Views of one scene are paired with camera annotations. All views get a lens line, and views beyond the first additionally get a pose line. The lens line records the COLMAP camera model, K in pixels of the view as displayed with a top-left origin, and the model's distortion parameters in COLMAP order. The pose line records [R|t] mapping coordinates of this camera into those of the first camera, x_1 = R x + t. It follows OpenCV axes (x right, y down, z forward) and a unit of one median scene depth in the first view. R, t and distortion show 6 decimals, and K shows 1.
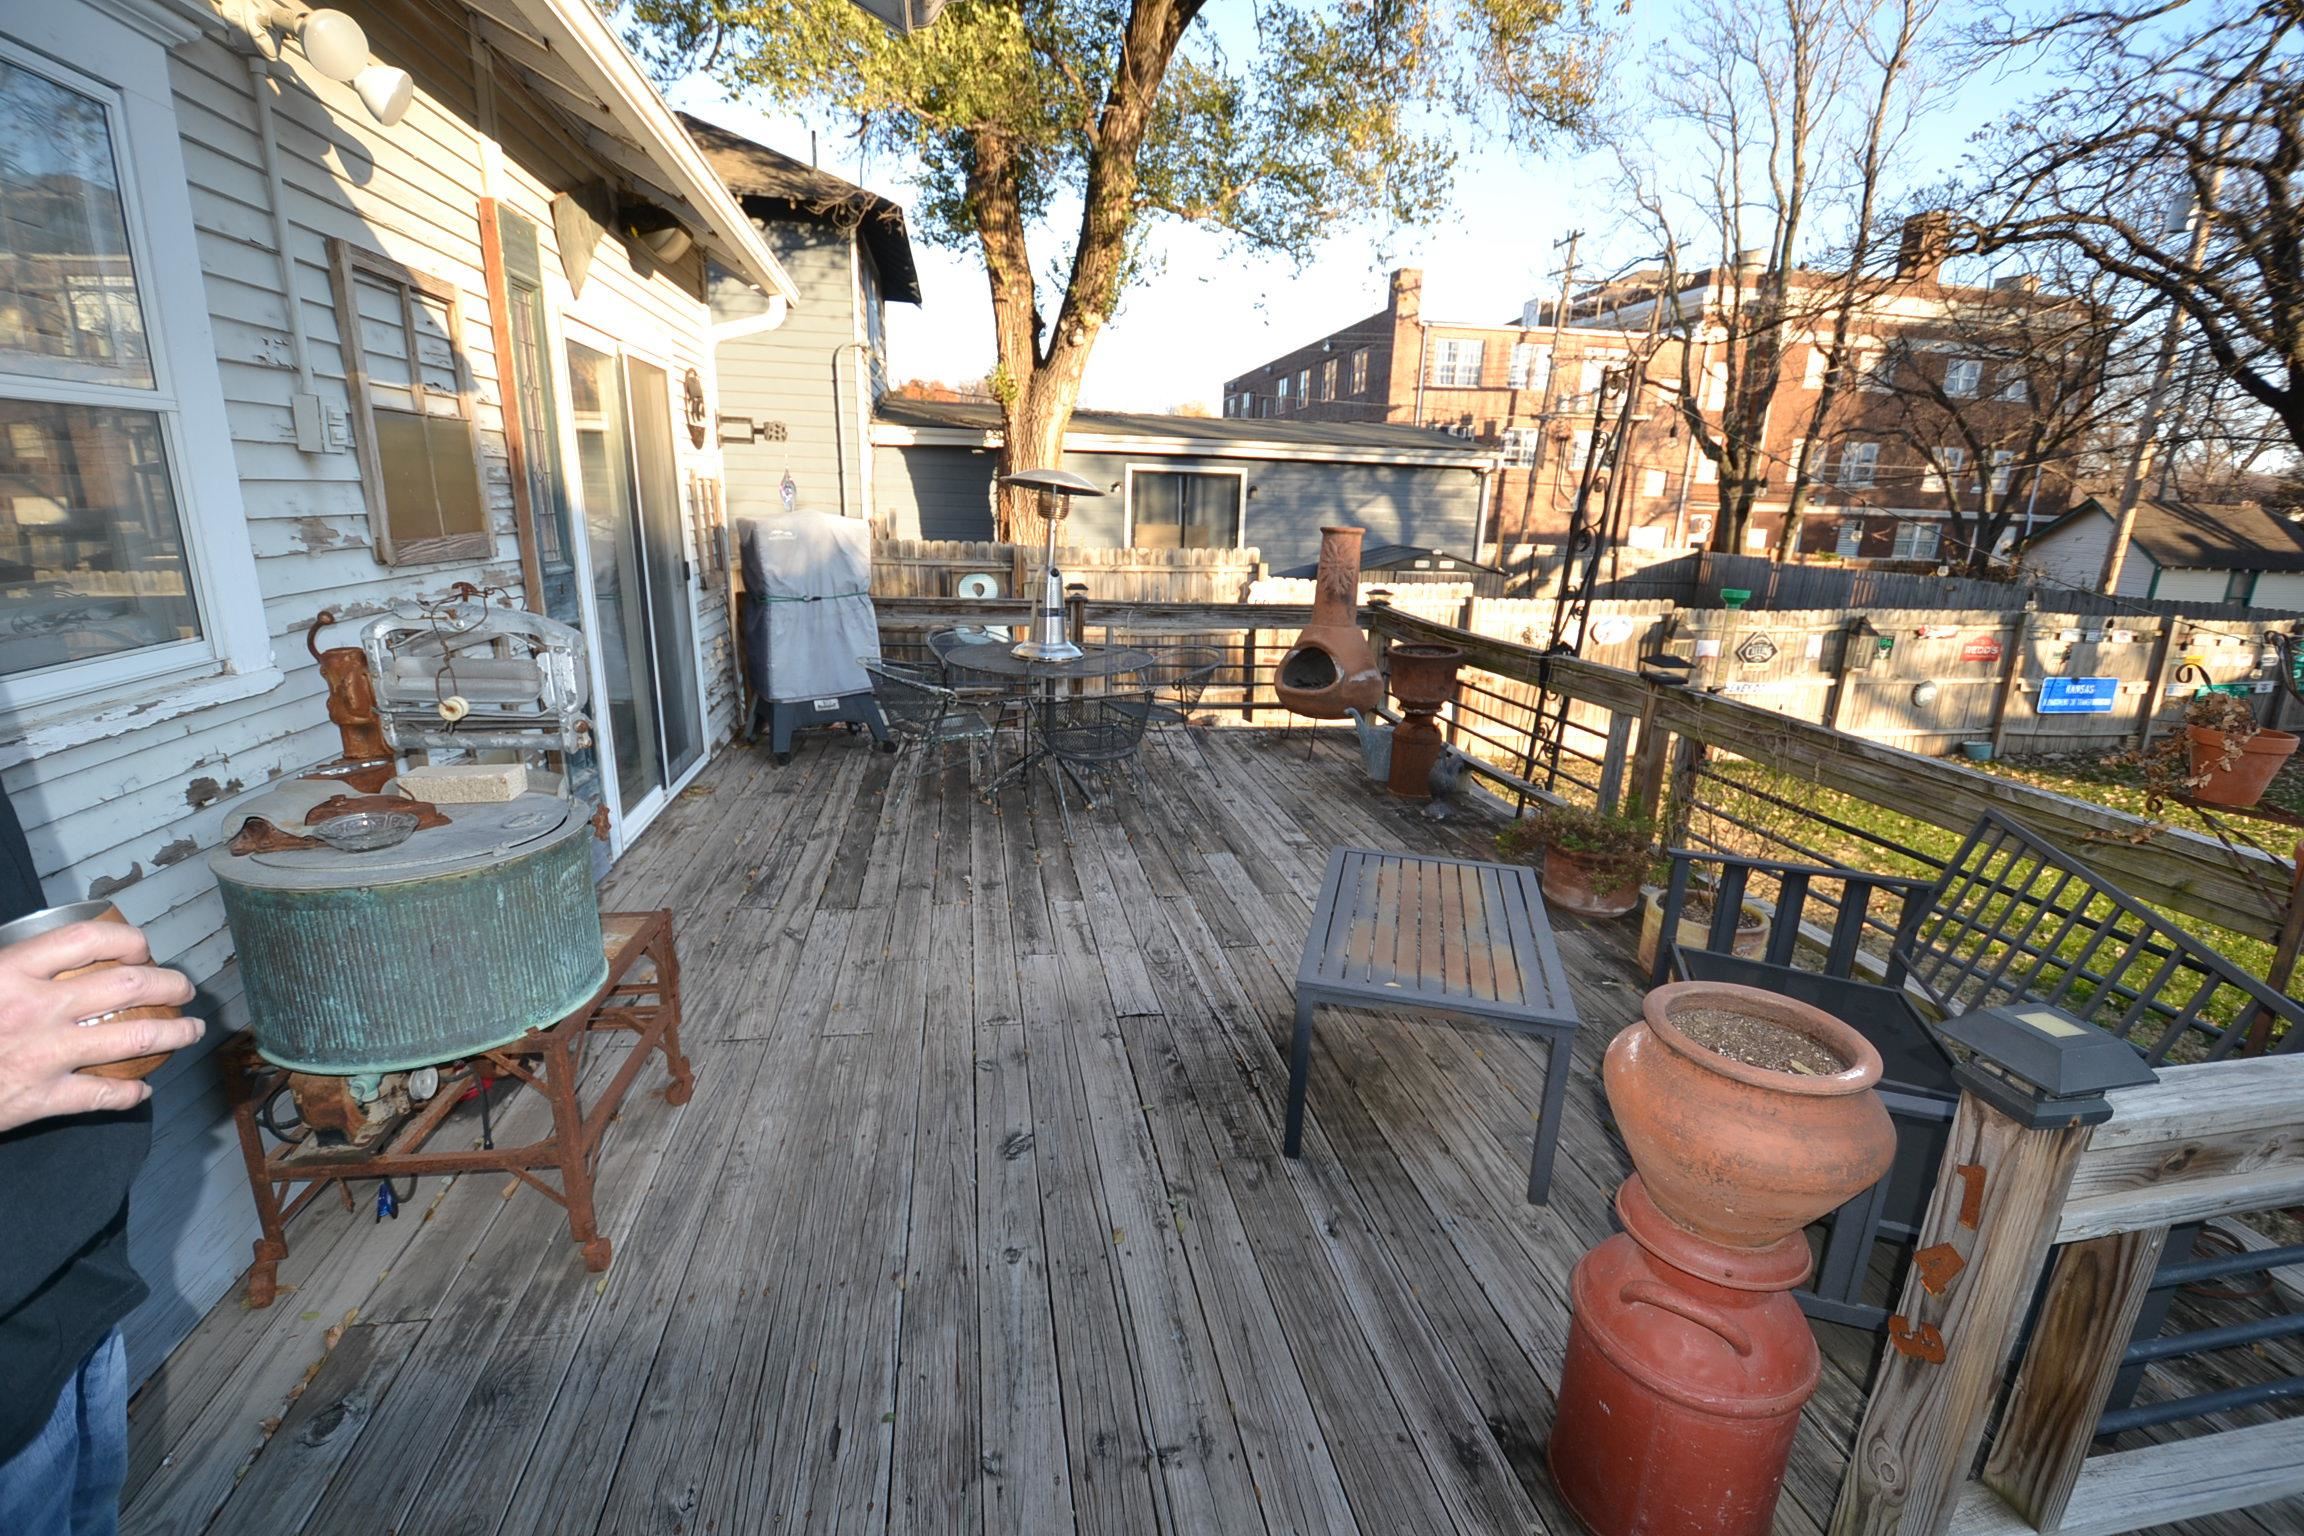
lens RADIAL K [[1020.5, 0, 1150.6], [0, 1020.5, 785.5], [0, 0, 1]] dist [0.010996, -0.019961]
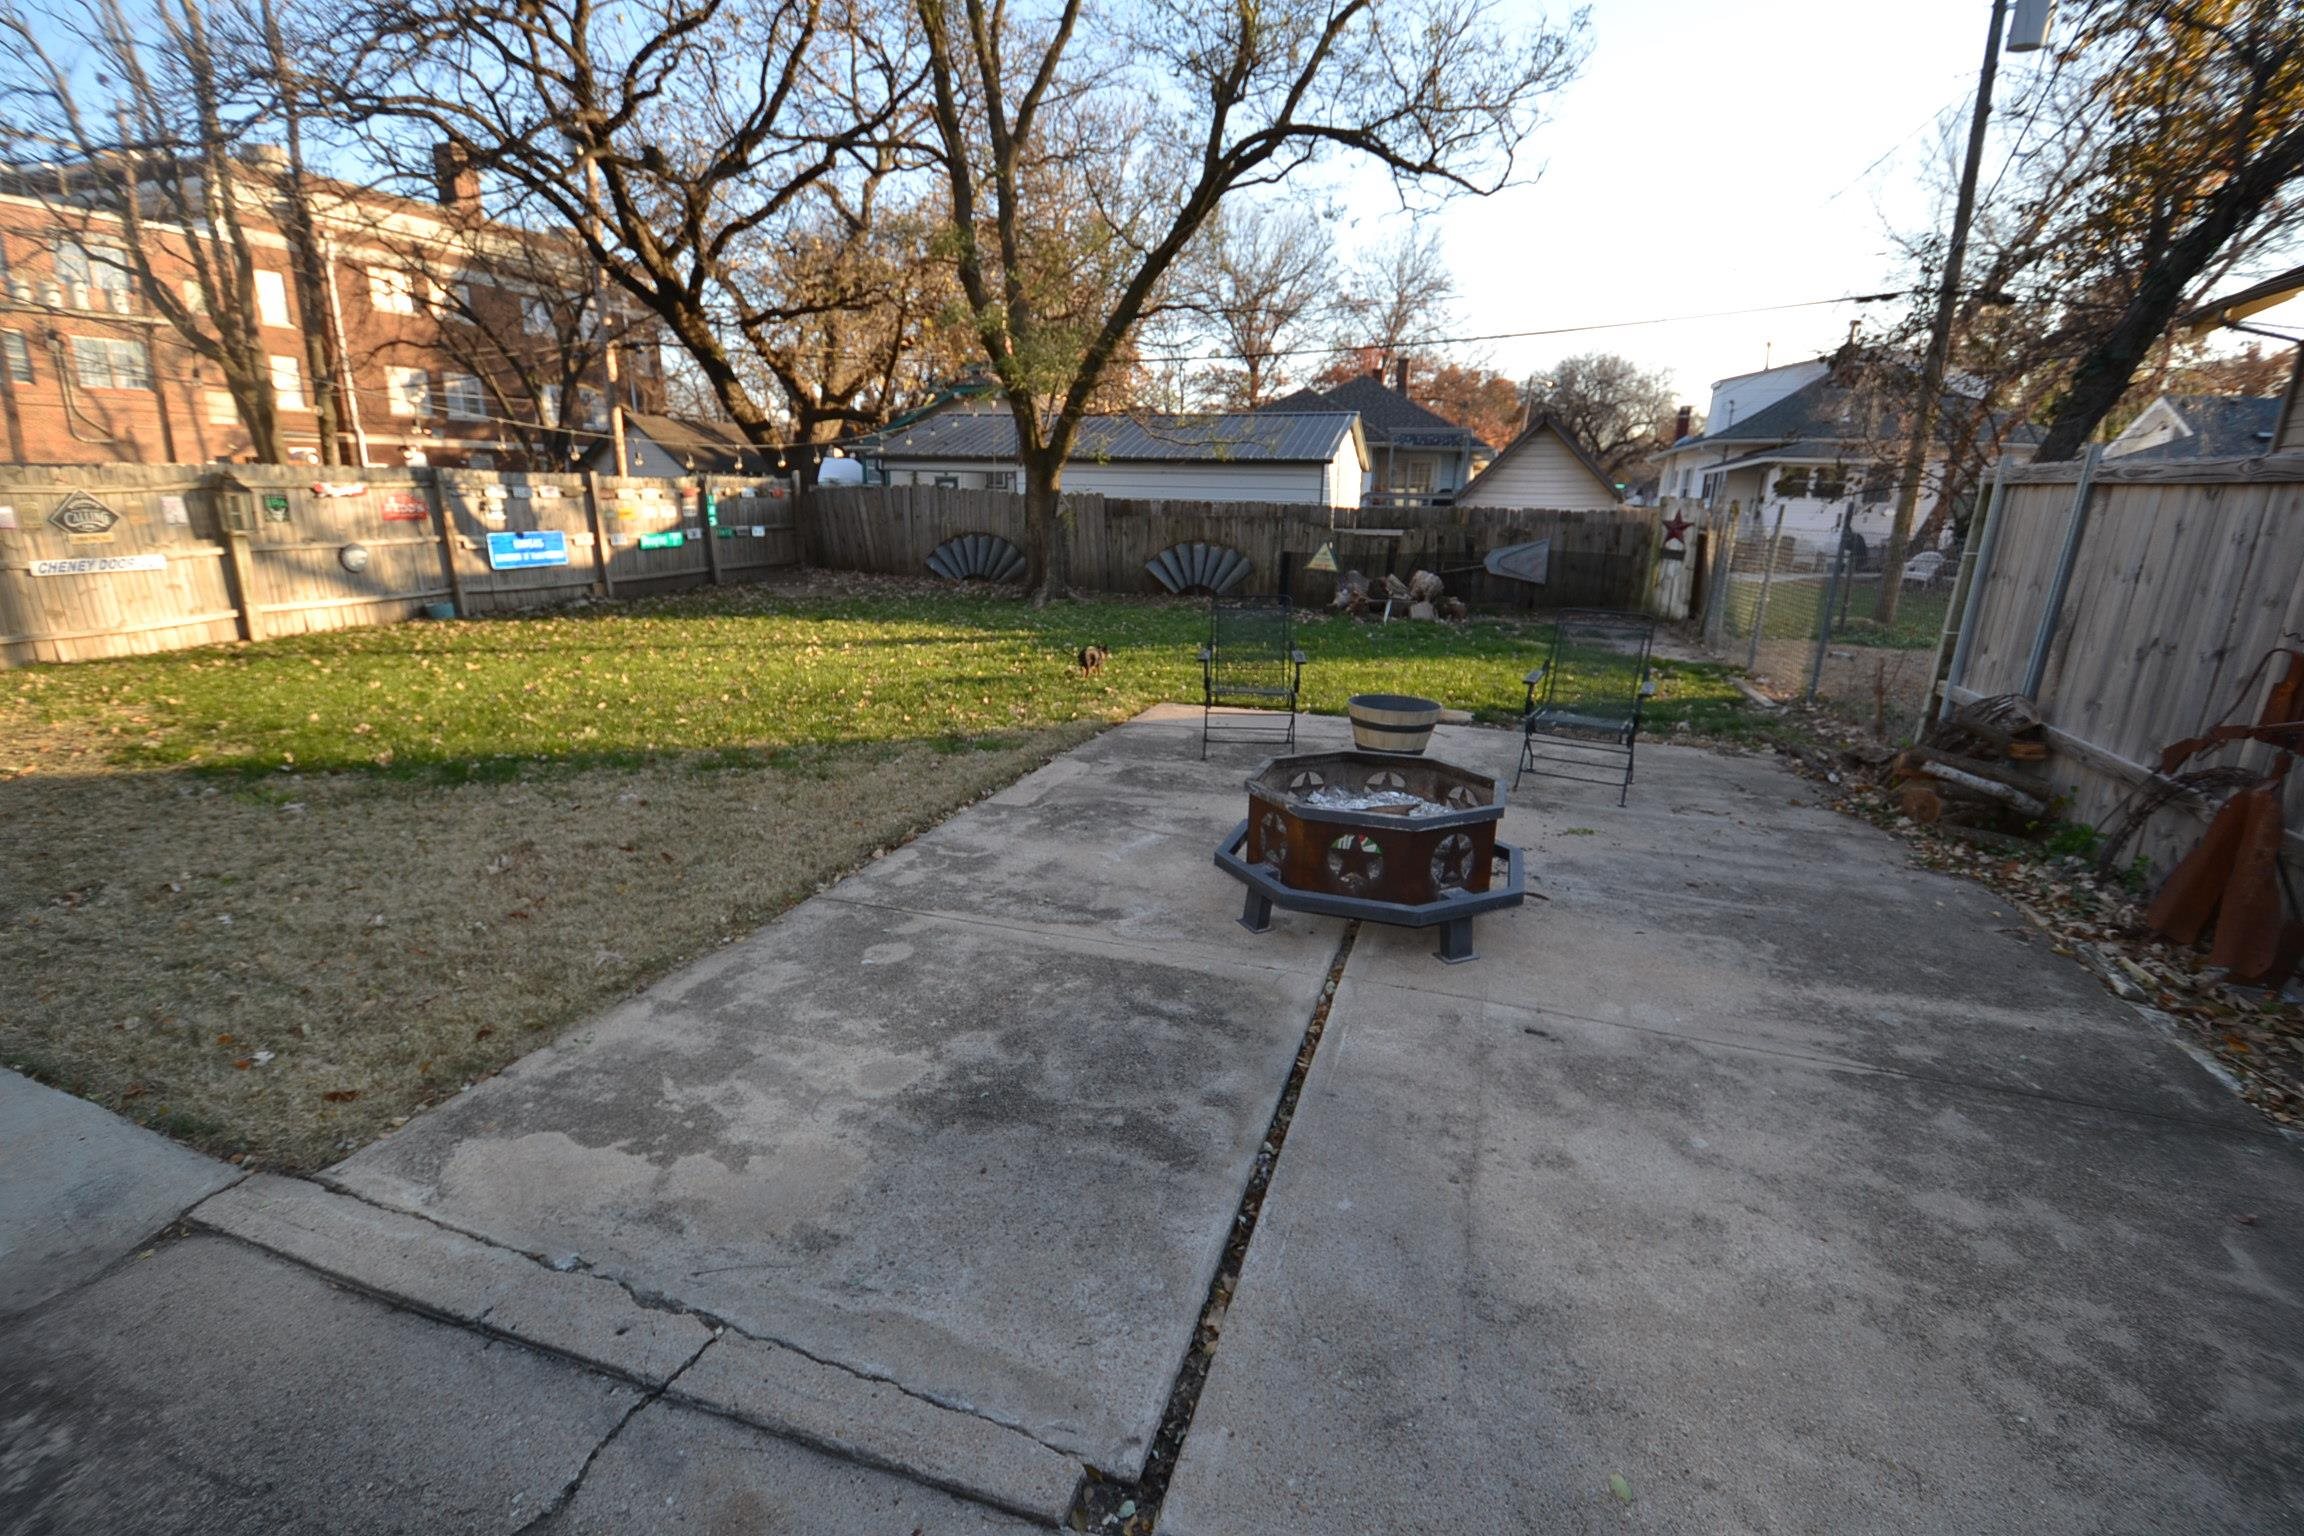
lens RADIAL K [[1016.3, 0, 1154.5], [0, 1016.3, 789.5], [0, 0, 1]] dist [0.023009, -0.028431]
pose [[0.457218, -0.268690, 0.847795, 0.241881], [0.234545, 0.955952, 0.176478, 0.119419], [-0.857869, 0.118157, 0.500099, -0.071154]]
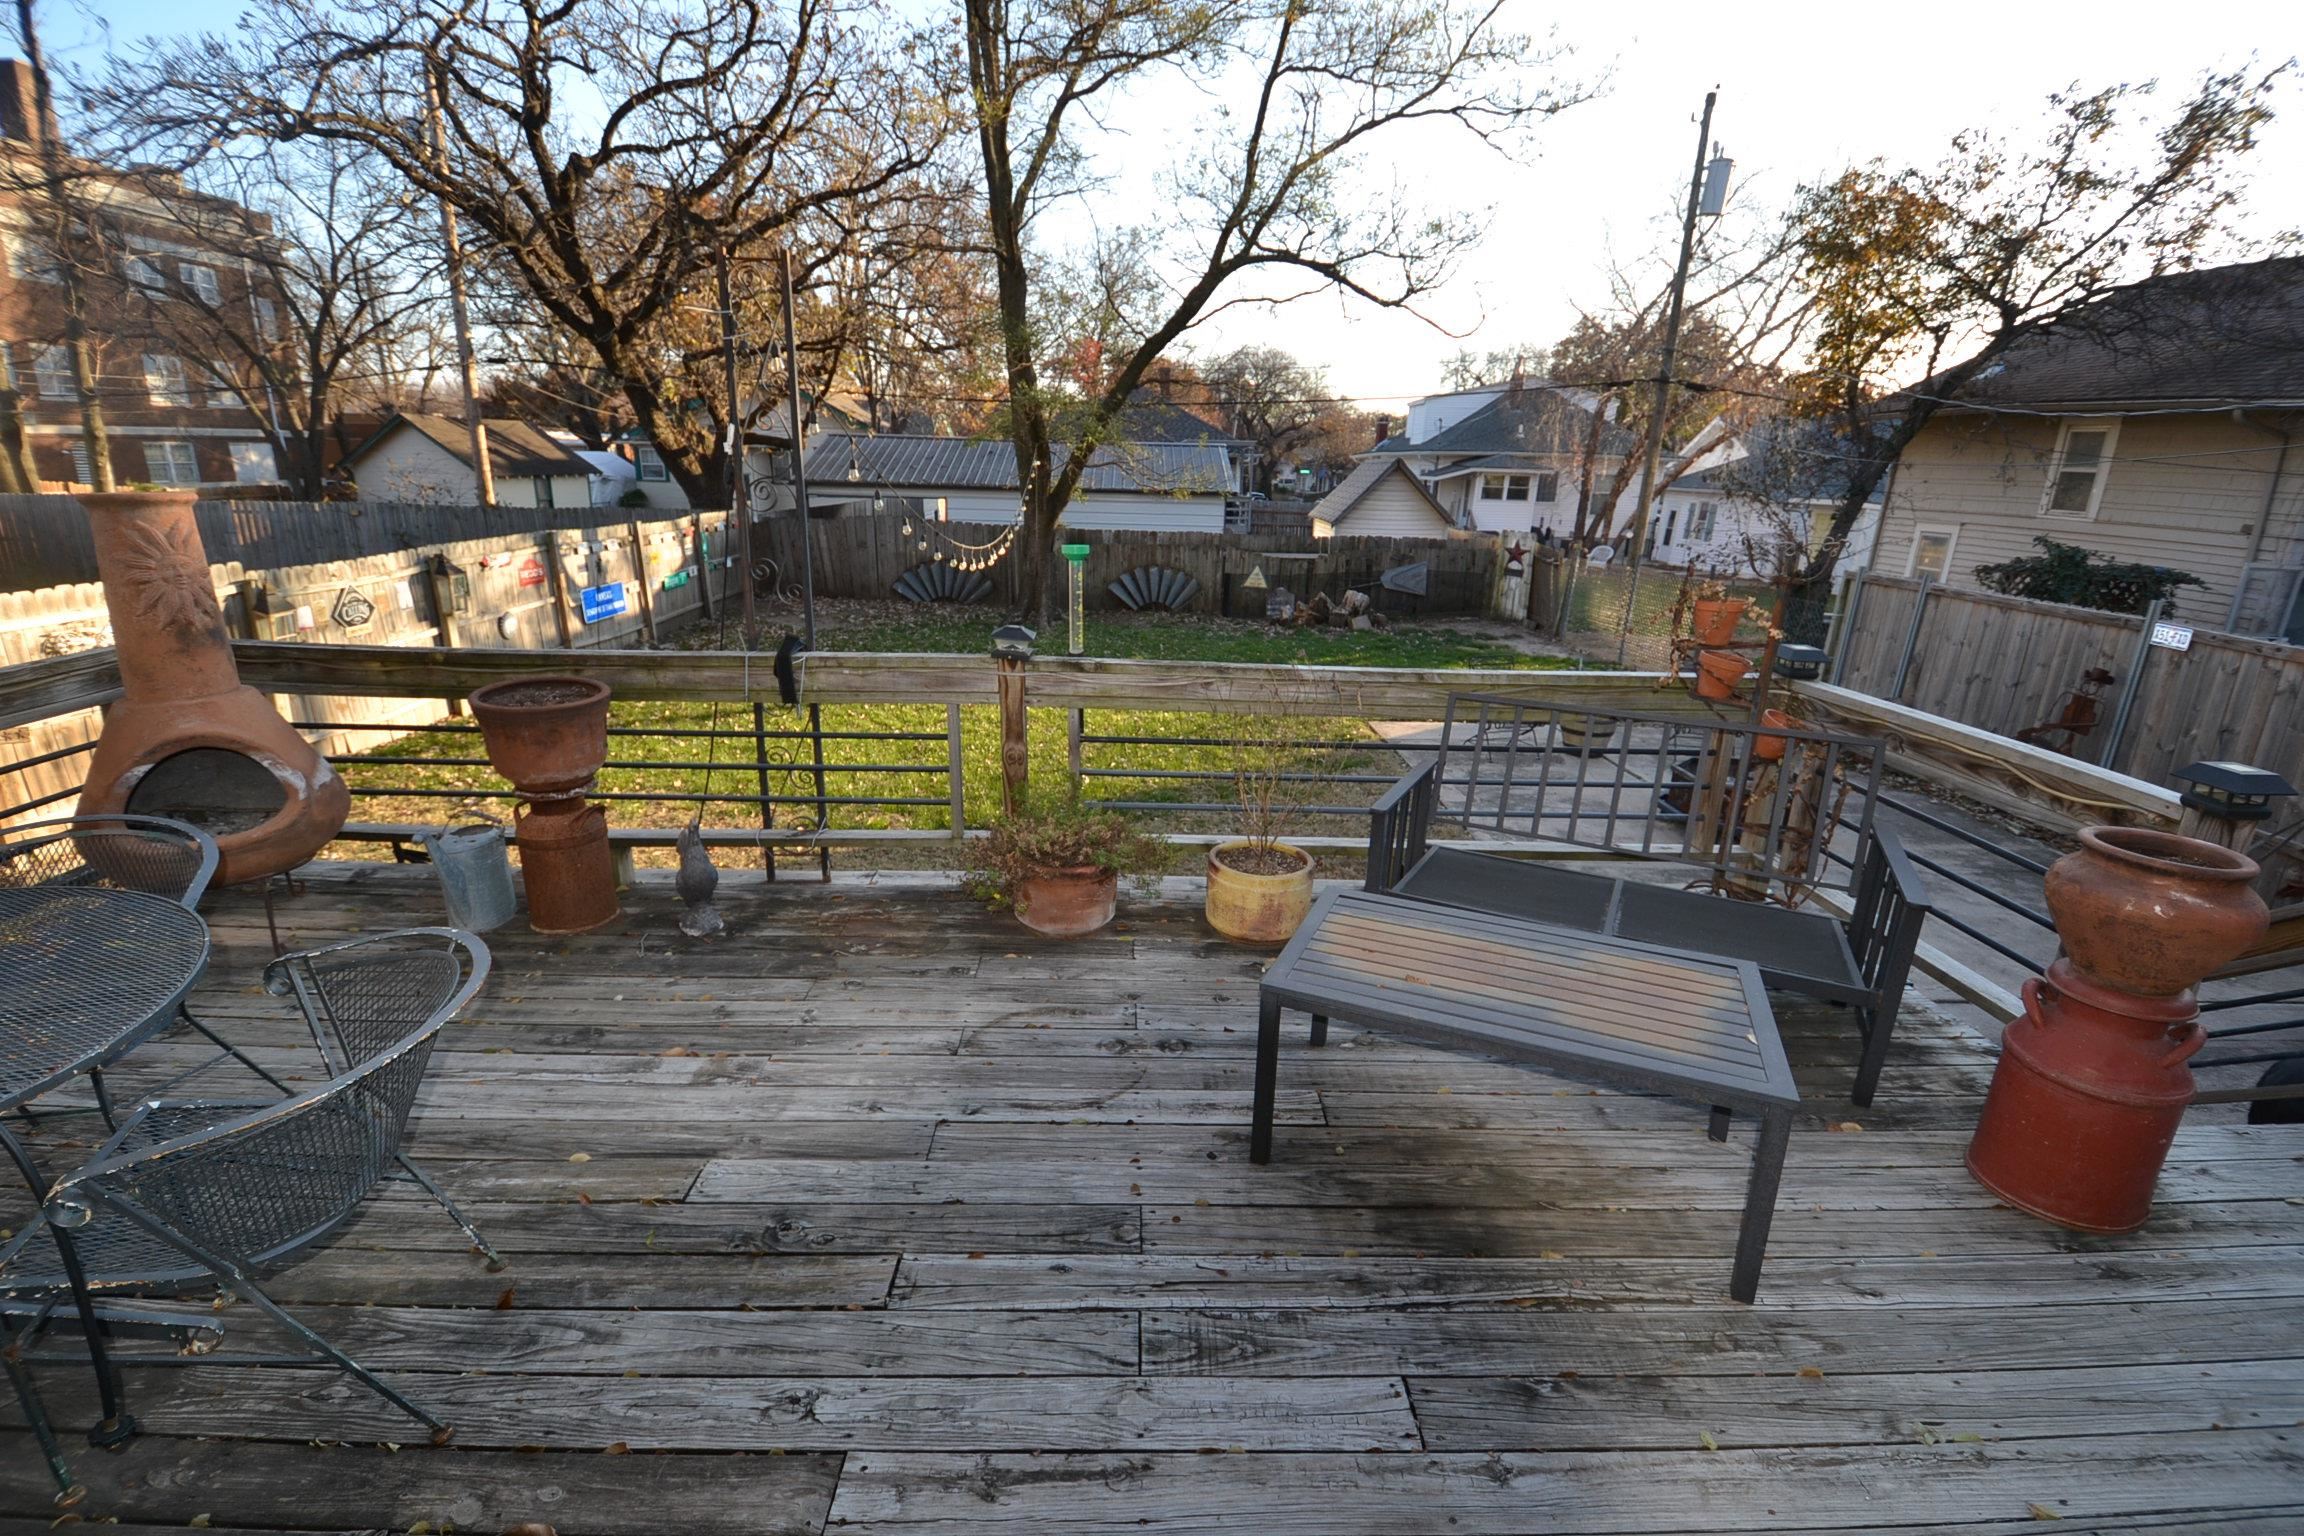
lens RADIAL K [[1020.5, 0, 1150.6], [0, 1020.5, 785.5], [0, 0, 1]] dist [0.010996, -0.019961]
pose [[0.147558, -0.320757, 0.935597, -0.107188], [0.247394, 0.927851, 0.279084, -0.068202], [-0.957613, 0.190280, 0.216266, 0.231609]]
